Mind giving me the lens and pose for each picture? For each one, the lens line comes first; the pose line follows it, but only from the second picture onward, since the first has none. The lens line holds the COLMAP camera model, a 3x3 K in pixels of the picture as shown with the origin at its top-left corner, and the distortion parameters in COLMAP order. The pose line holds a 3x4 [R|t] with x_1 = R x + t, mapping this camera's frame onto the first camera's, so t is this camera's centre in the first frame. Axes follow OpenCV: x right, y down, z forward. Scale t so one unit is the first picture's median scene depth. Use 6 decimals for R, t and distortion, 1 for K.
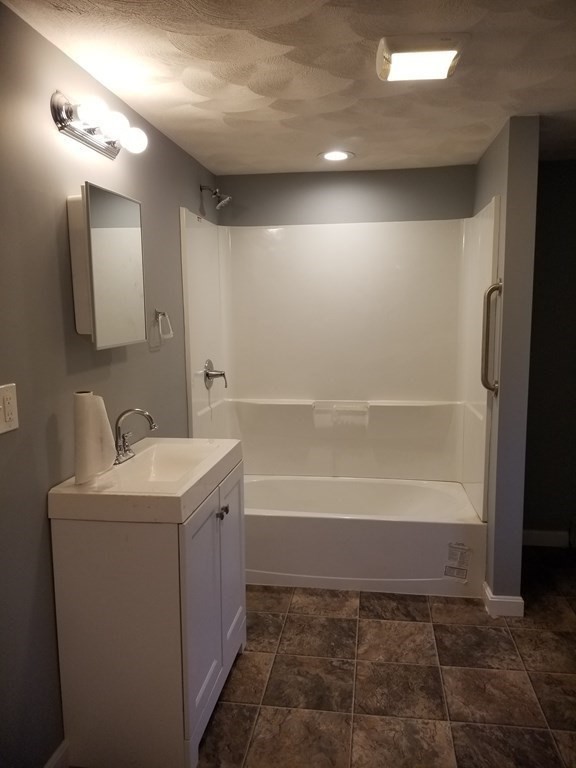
lens RADIAL K [[603.7, 0, 294.5], [0, 603.7, 389.0], [0, 0, 1]] dist [0.072387, -0.041606]
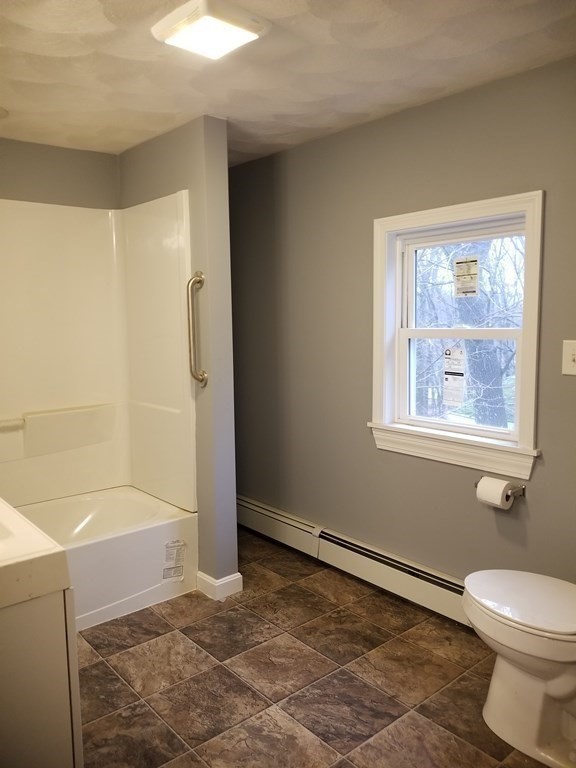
lens RADIAL K [[603.7, 0, 294.8], [0, 603.7, 383.1], [0, 0, 1]] dist [0.072387, -0.041606]
pose [[0.690656, -0.089518, 0.717621, -0.340874], [0.104275, 0.994267, 0.023671, -0.002402], [-0.715626, 0.058482, 0.696031, 0.211113]]
